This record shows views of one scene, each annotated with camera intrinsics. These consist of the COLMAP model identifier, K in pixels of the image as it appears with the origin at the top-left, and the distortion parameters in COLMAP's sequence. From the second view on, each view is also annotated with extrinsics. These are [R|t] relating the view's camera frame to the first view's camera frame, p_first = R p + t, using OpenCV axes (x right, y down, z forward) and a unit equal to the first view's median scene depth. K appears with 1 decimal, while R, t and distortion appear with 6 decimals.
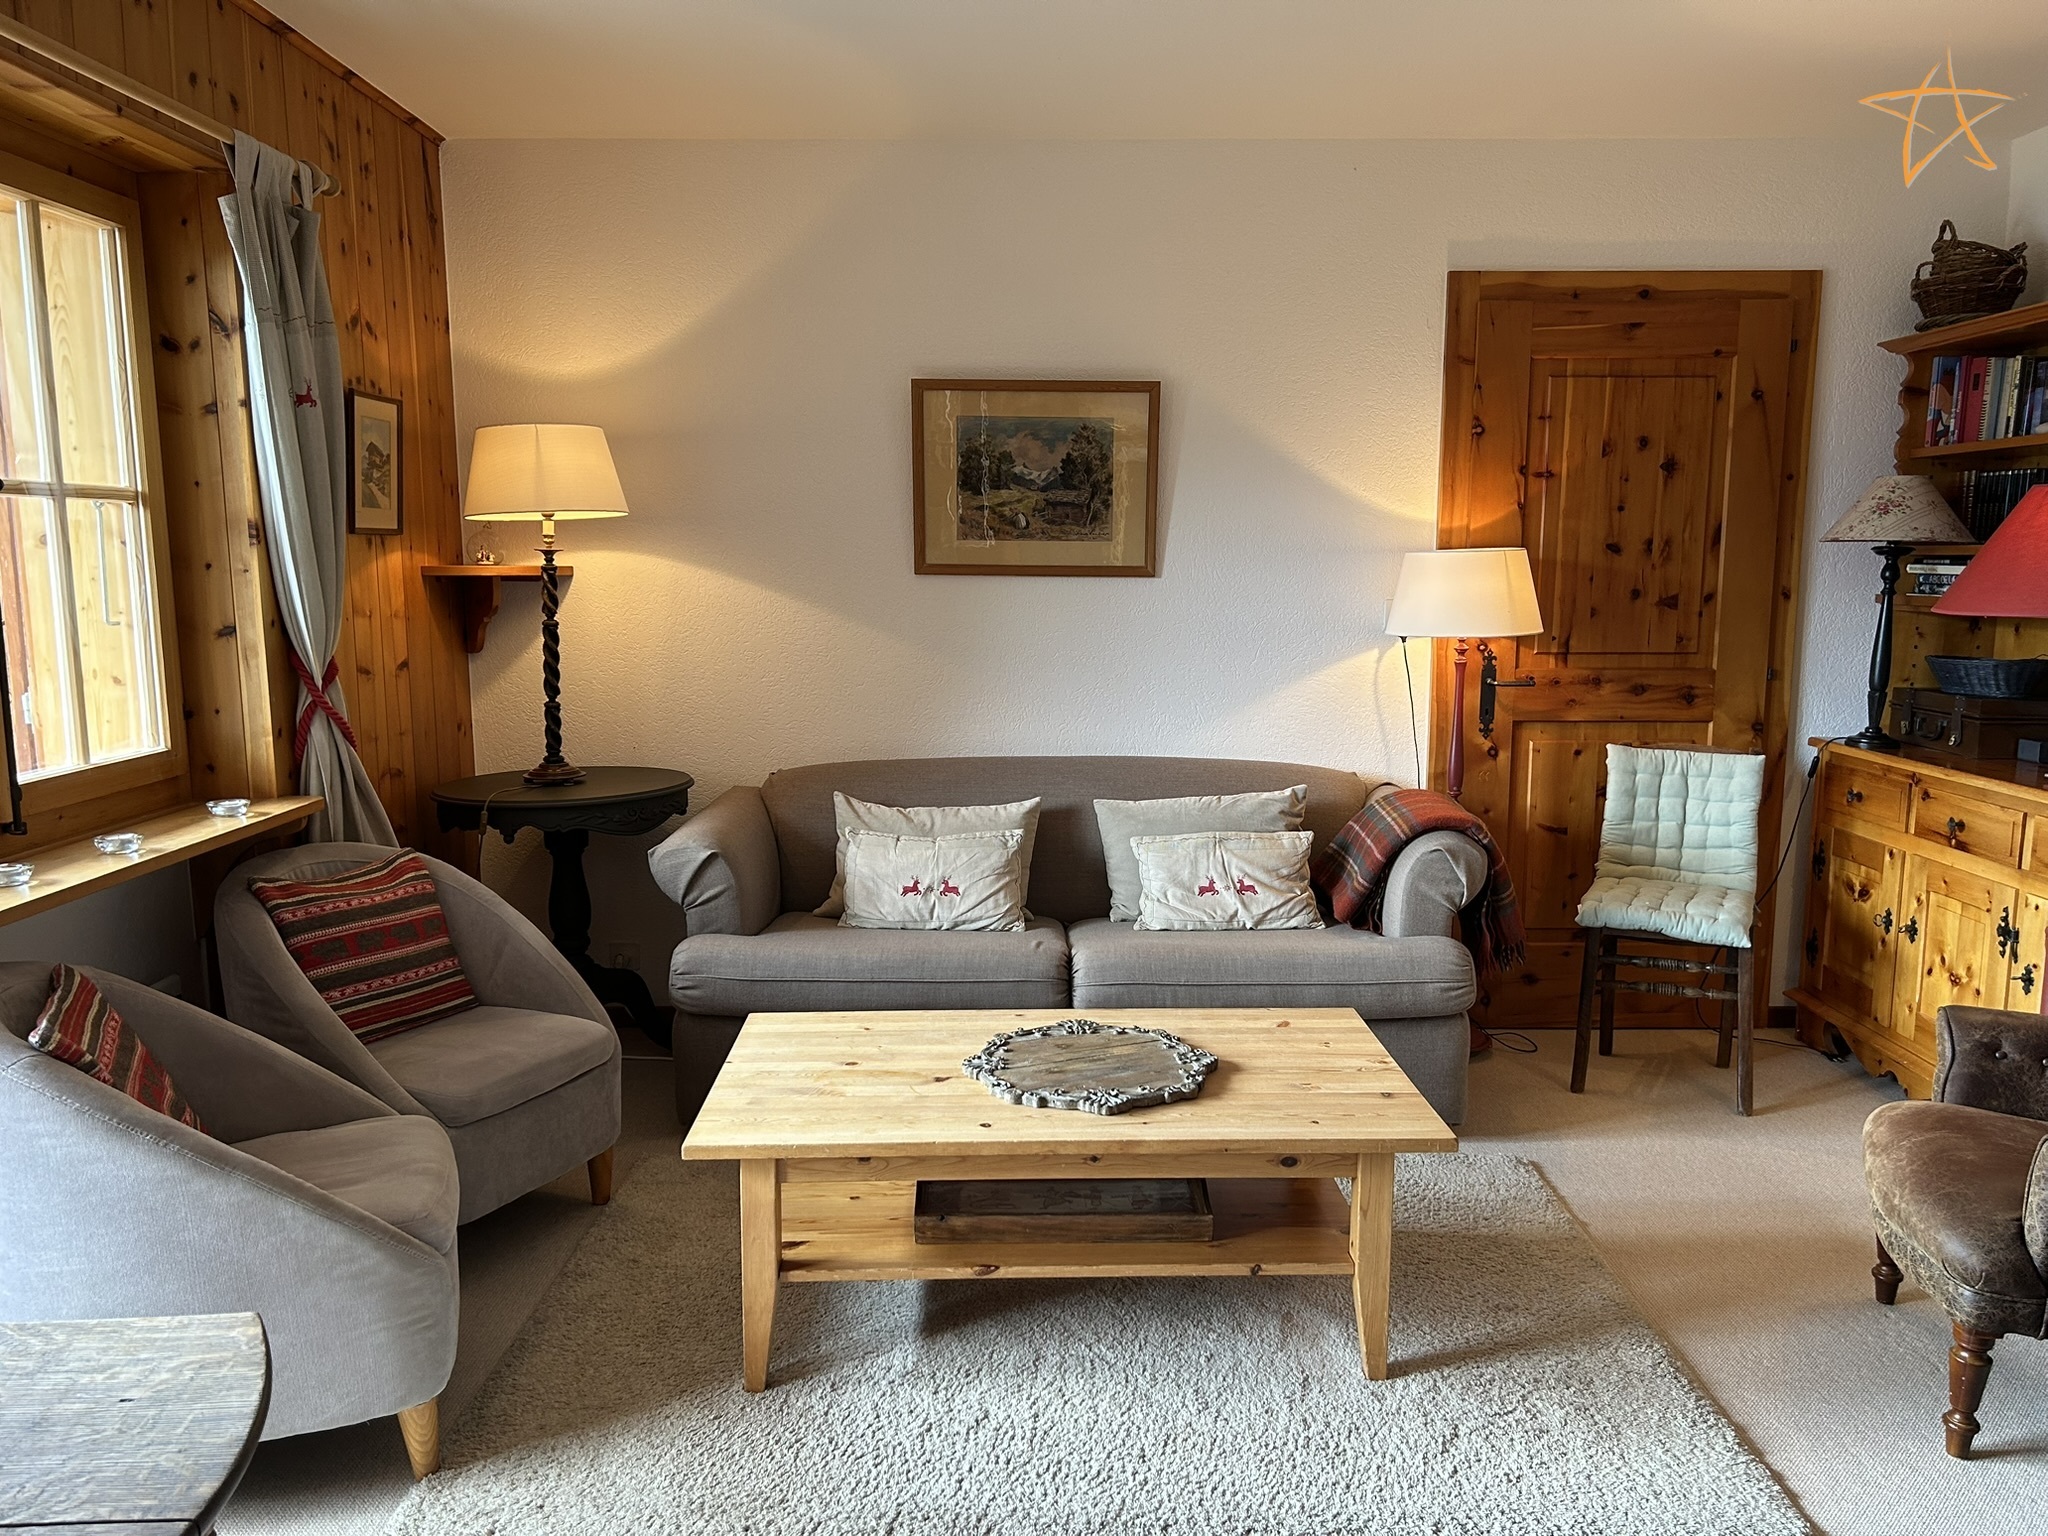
lens RADIAL K [[1535.9, 0, 1032.2], [0, 1535.9, 776.7], [0, 0, 1]] dist [0.076934, -0.089332]
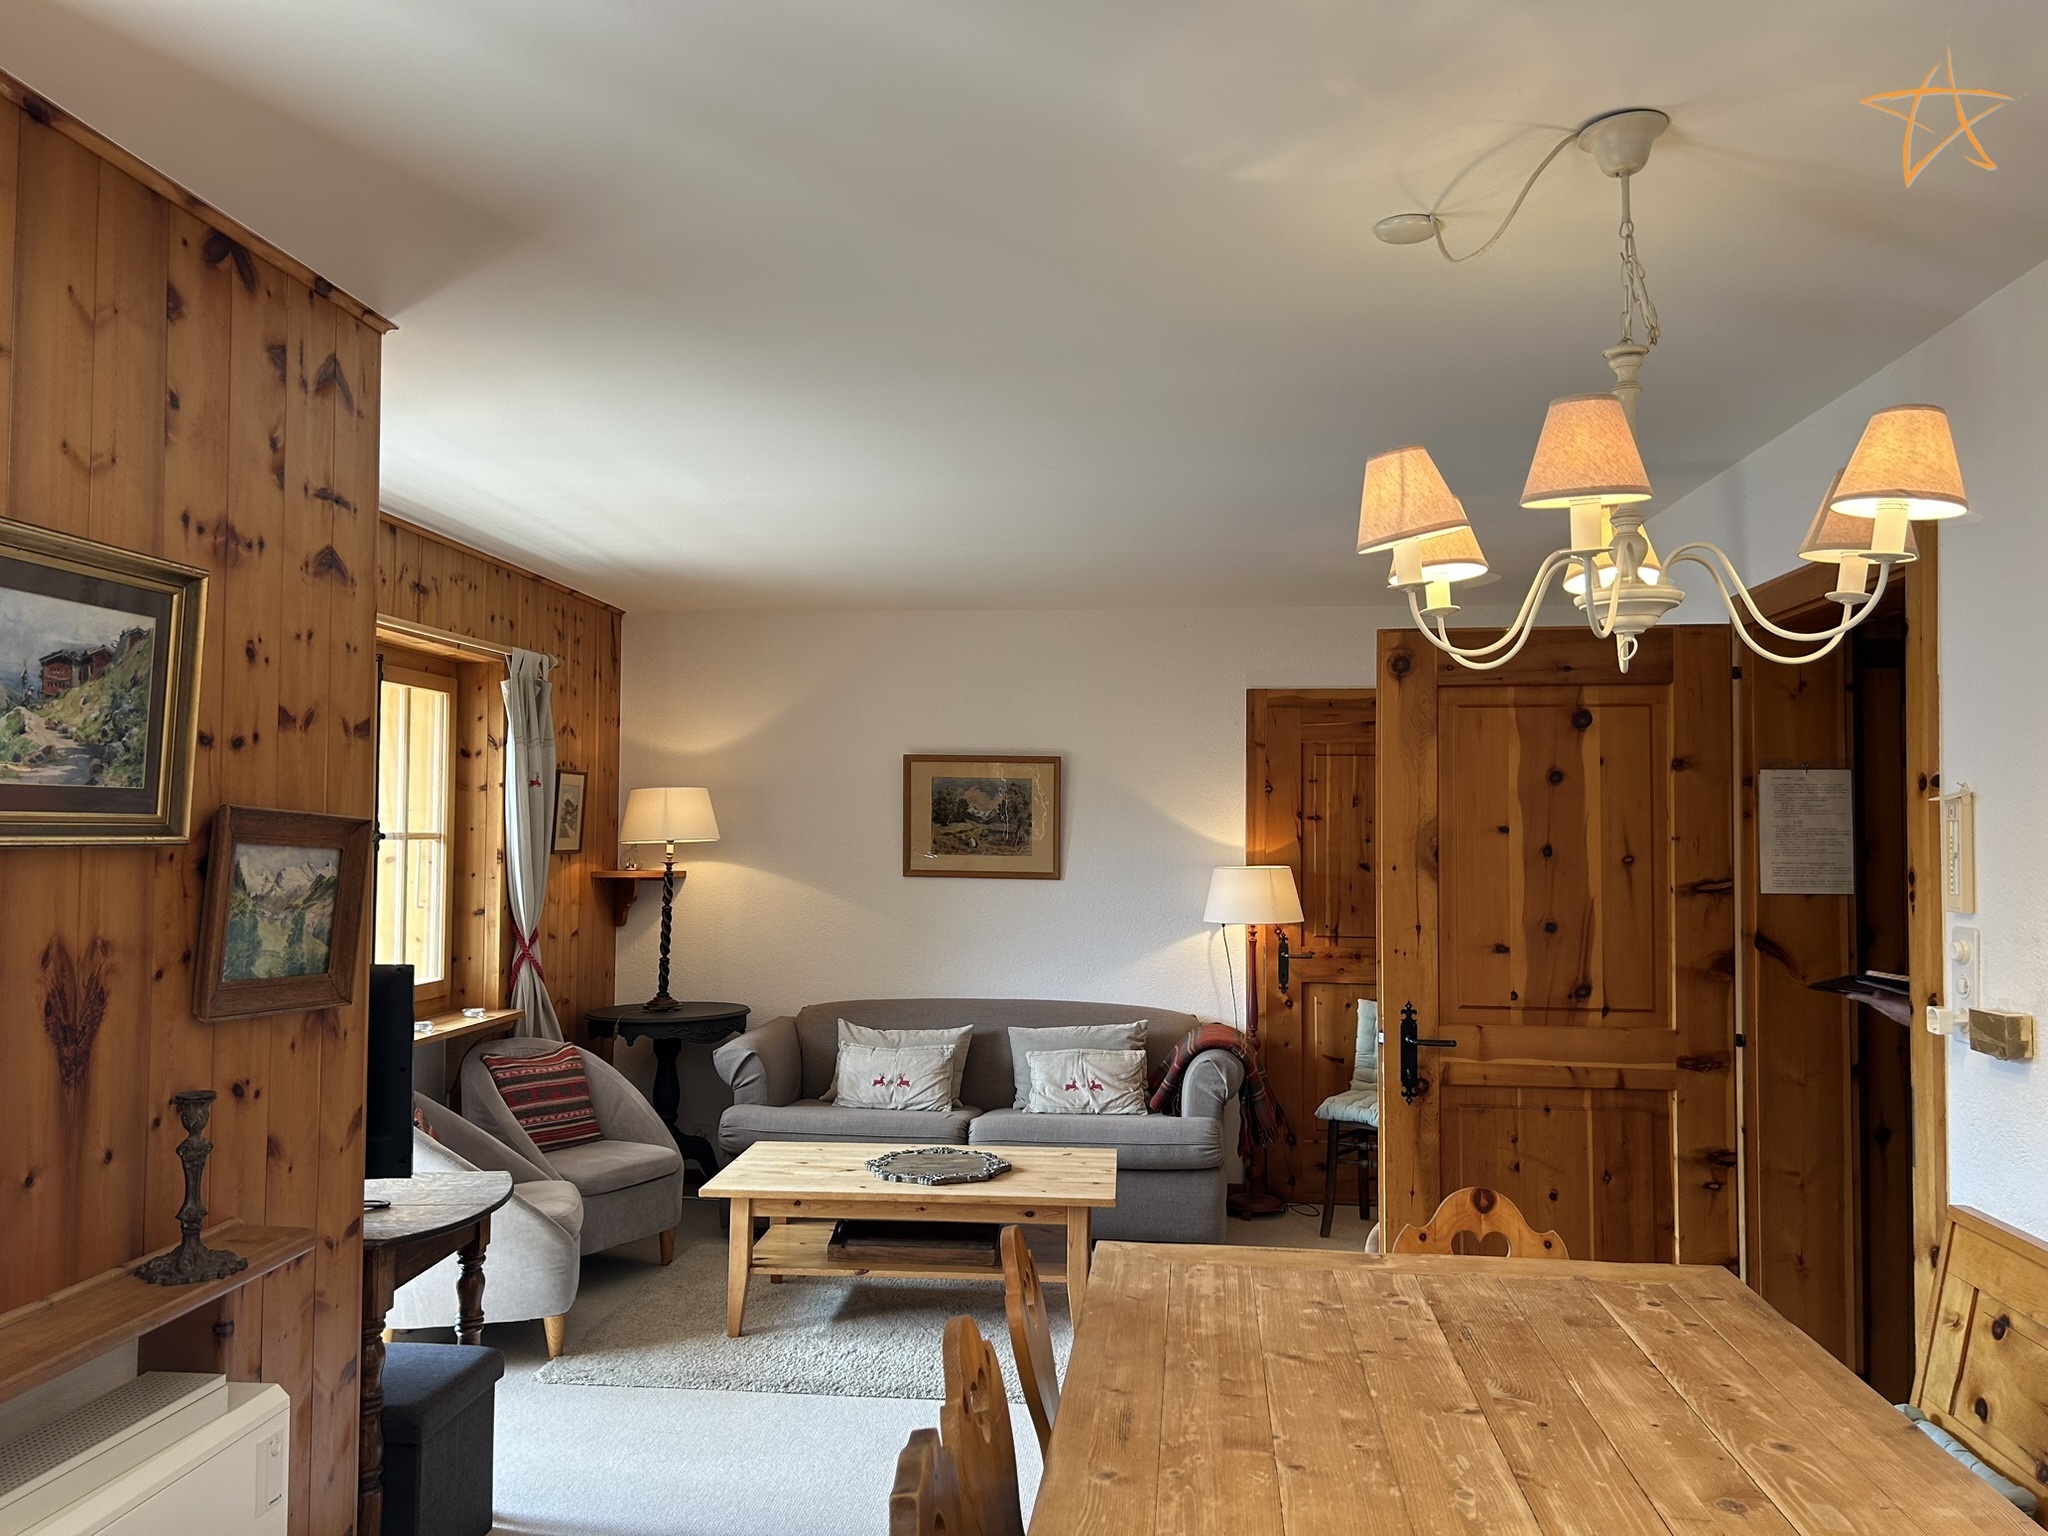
lens RADIAL K [[1535.9, 0, 1030.0], [0, 1535.9, 773.5], [0, 0, 1]] dist [0.076934, -0.089332]
pose [[0.995234, 0.004830, -0.097399, 0.218155], [-0.022486, 0.983225, -0.181007, 0.044811], [0.094891, 0.182335, 0.978647, -0.550693]]
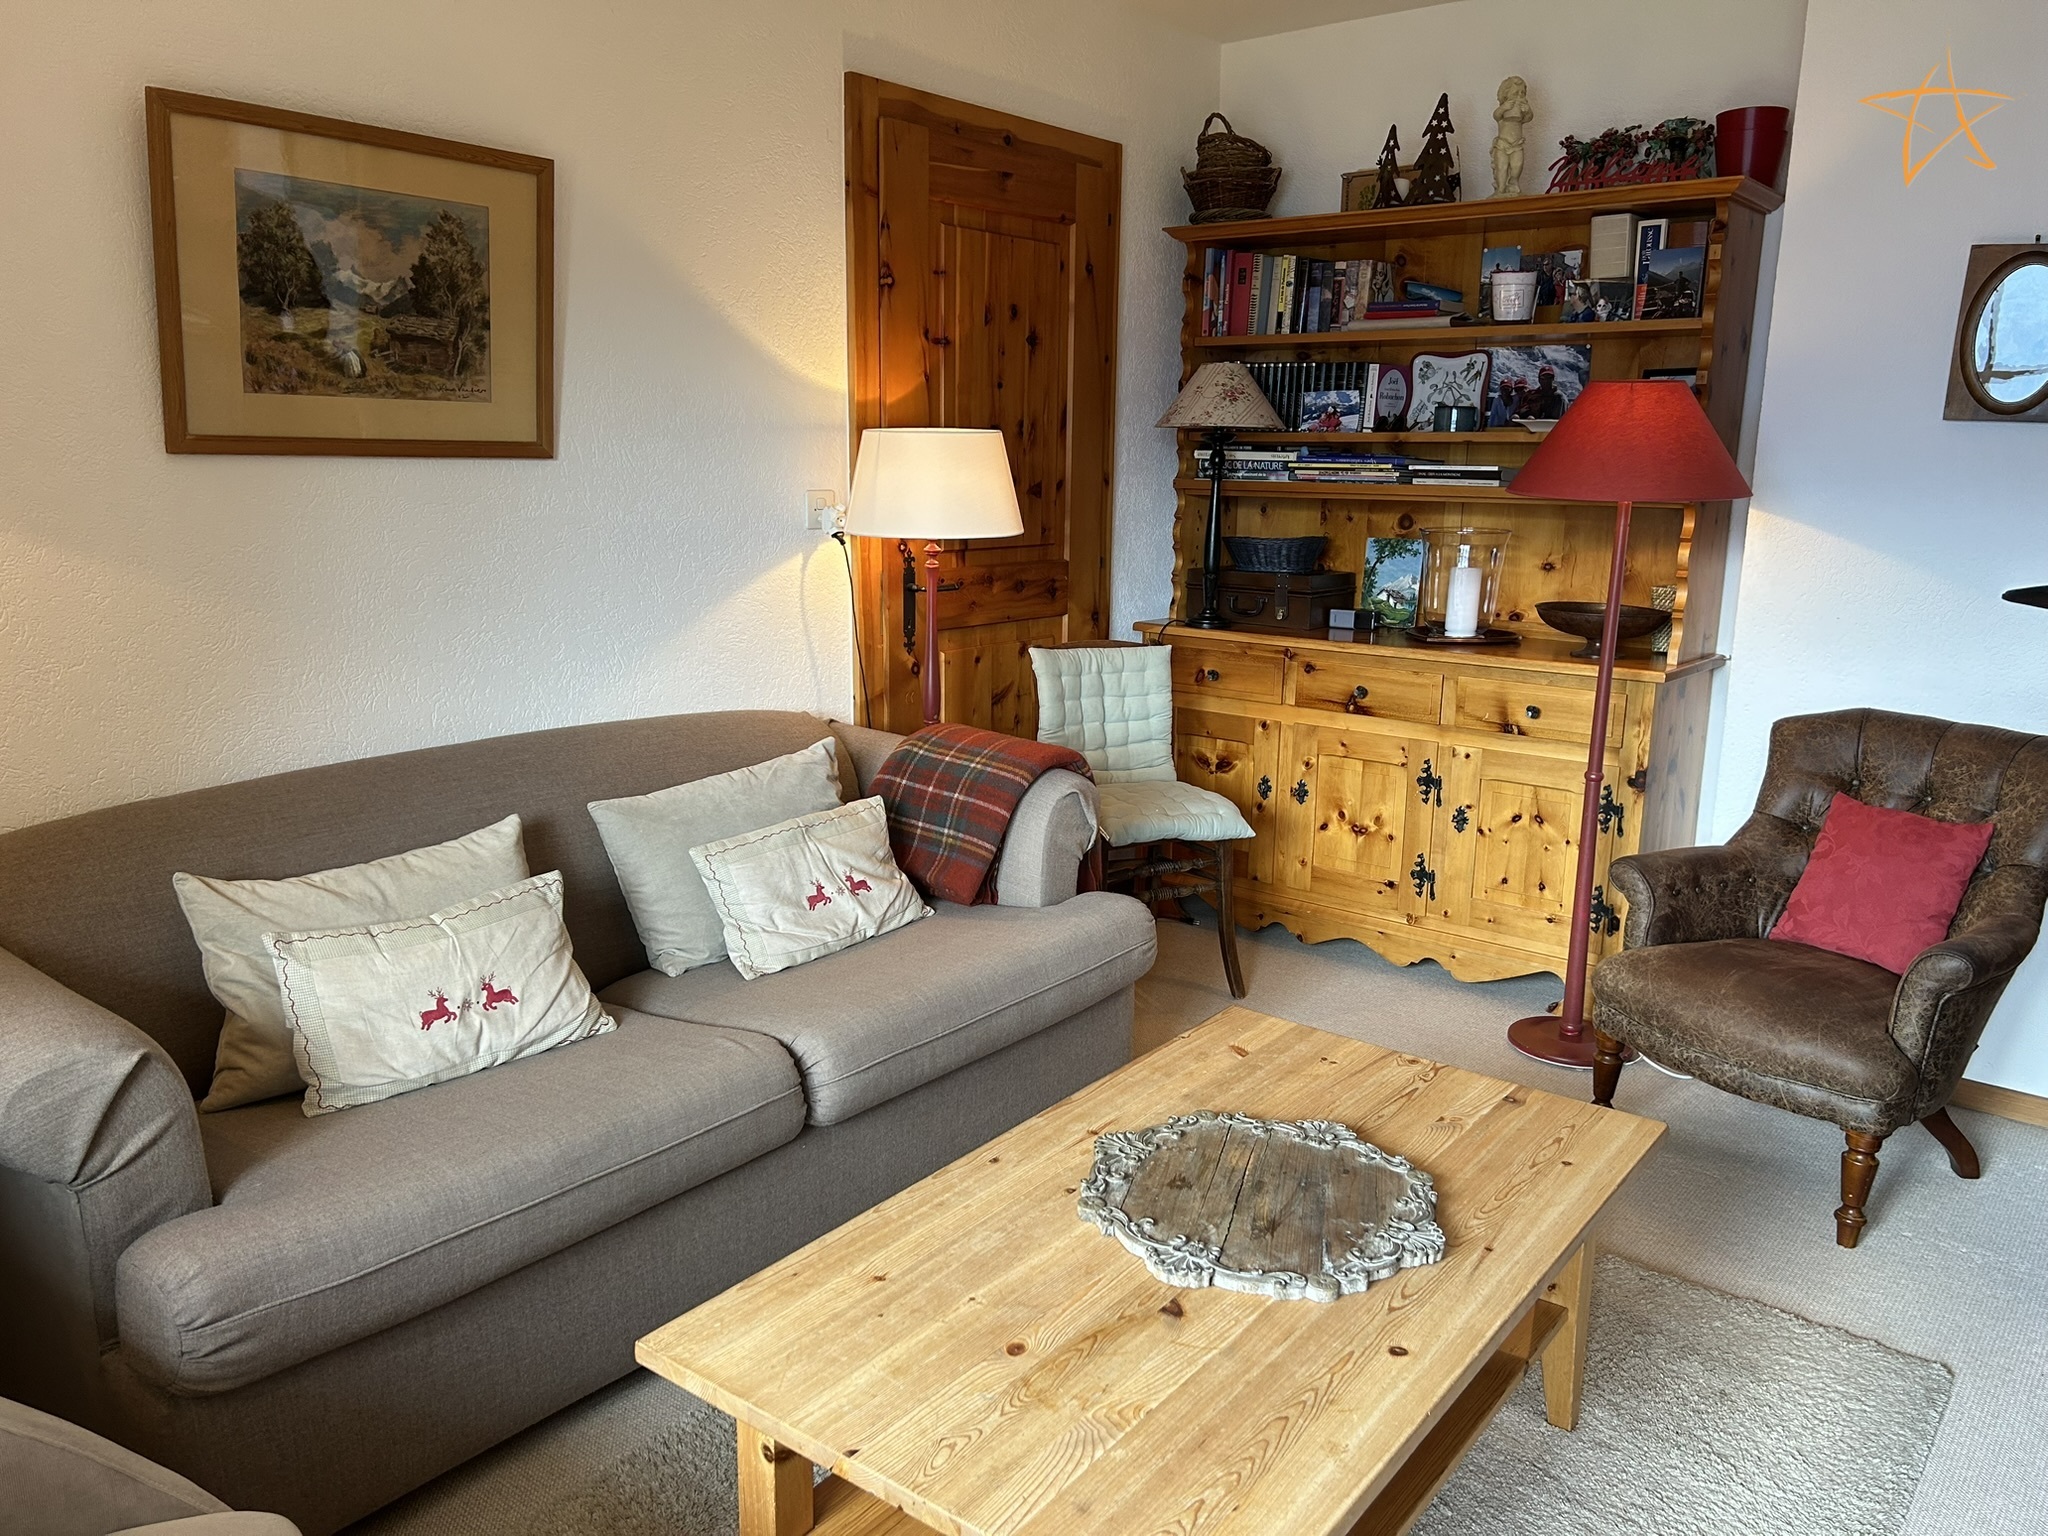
lens RADIAL K [[1535.9, 0, 1032.4], [0, 1535.9, 778.4], [0, 0, 1]] dist [0.076934, -0.089332]
pose [[0.626370, -0.159738, 0.762984, -0.361889], [0.099962, 0.987158, 0.124607, -0.062321], [-0.773090, -0.001781, 0.634293, 0.455047]]
